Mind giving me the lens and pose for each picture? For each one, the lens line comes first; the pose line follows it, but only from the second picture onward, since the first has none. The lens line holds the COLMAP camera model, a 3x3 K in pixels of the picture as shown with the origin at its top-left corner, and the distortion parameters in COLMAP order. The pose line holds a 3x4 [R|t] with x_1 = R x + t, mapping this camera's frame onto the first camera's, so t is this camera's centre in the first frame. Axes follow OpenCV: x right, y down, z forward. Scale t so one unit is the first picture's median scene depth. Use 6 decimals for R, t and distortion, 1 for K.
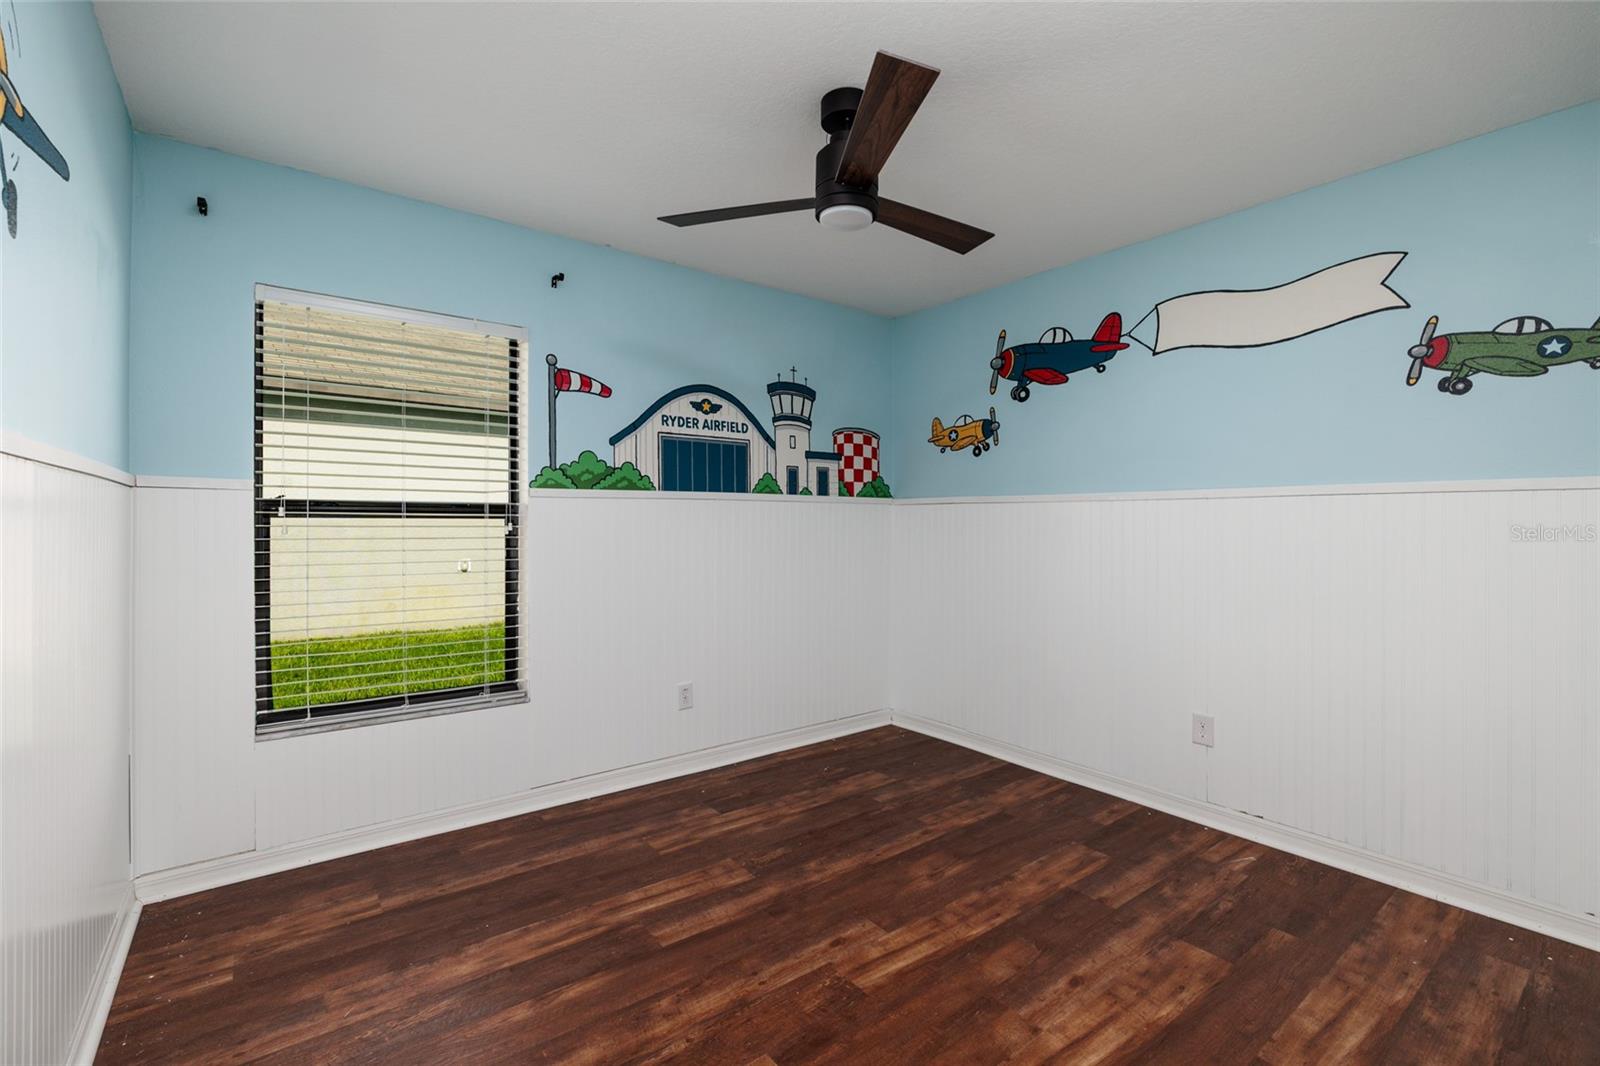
lens RADIAL K [[713.3, 0, 798.8], [0, 713.3, 527.7], [0, 0, 1]] dist [-0.013291, 0.000201]
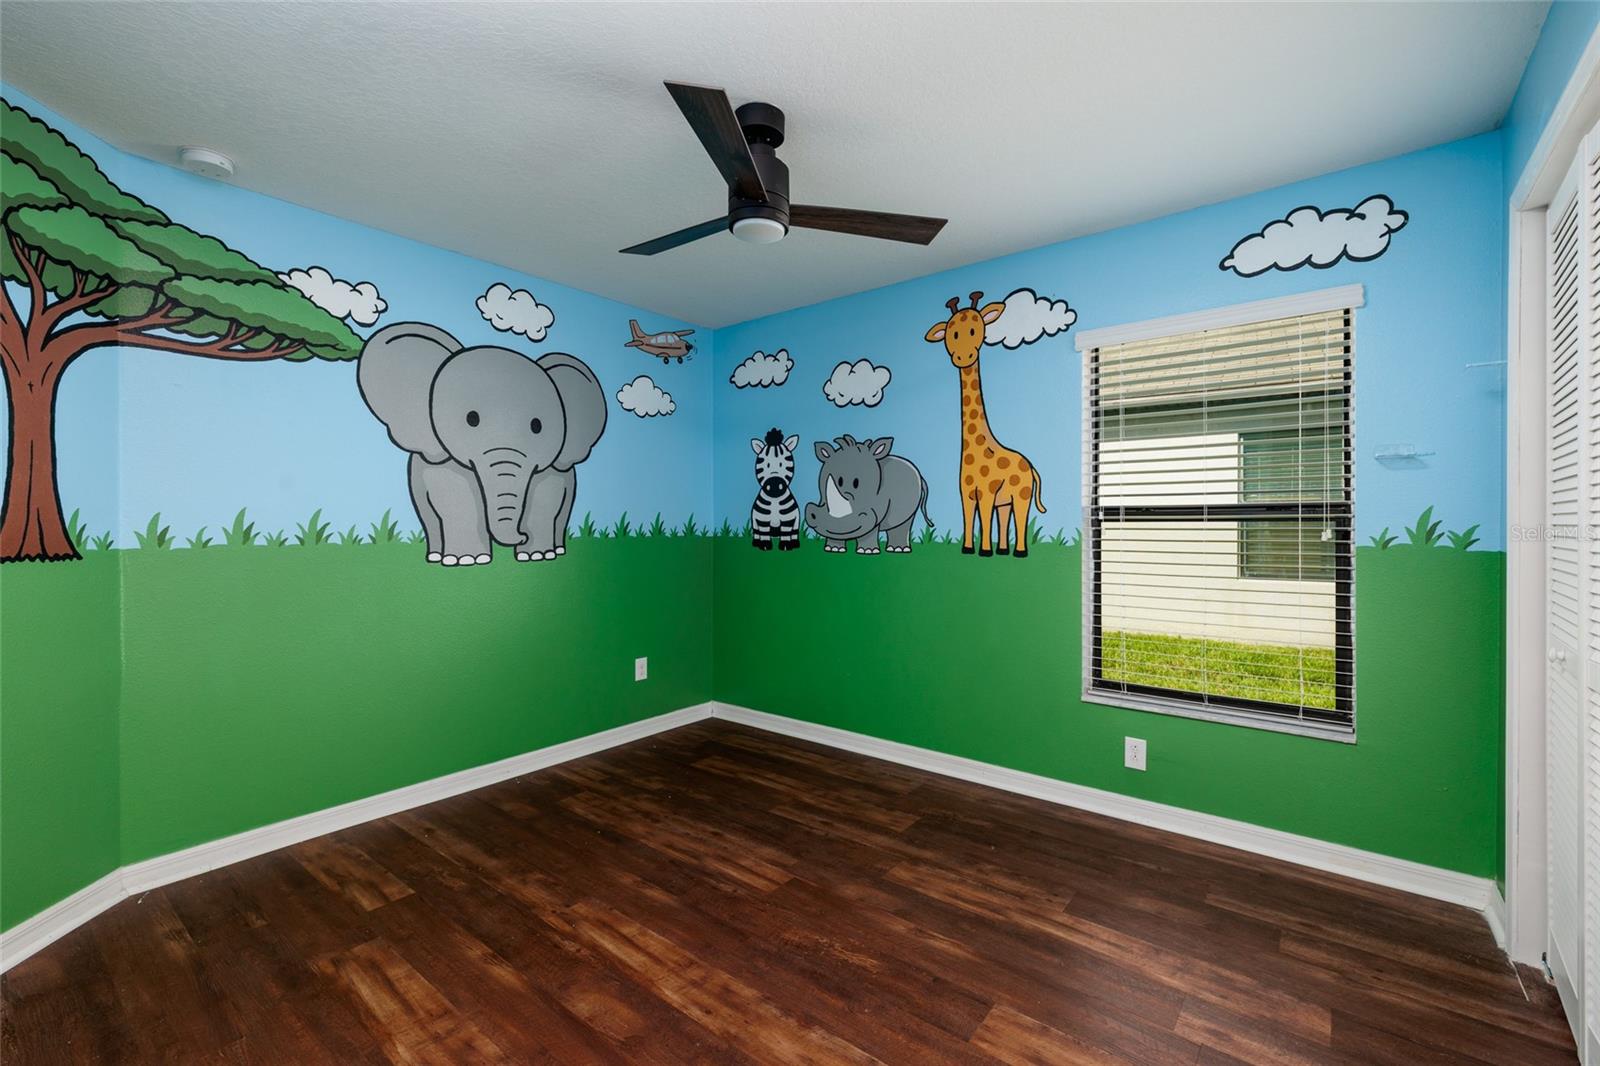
lens RADIAL K [[672.3, 0, 803.6], [0, 672.3, 525.4], [0, 0, 1]] dist [-0.001493, 0.000043]
pose [[0.240612, -0.004166, -0.970613, 0.253999], [0.000000, 0.999991, -0.004292, -0.002582], [0.970621, 0.001032, 0.240609, 0.220642]]
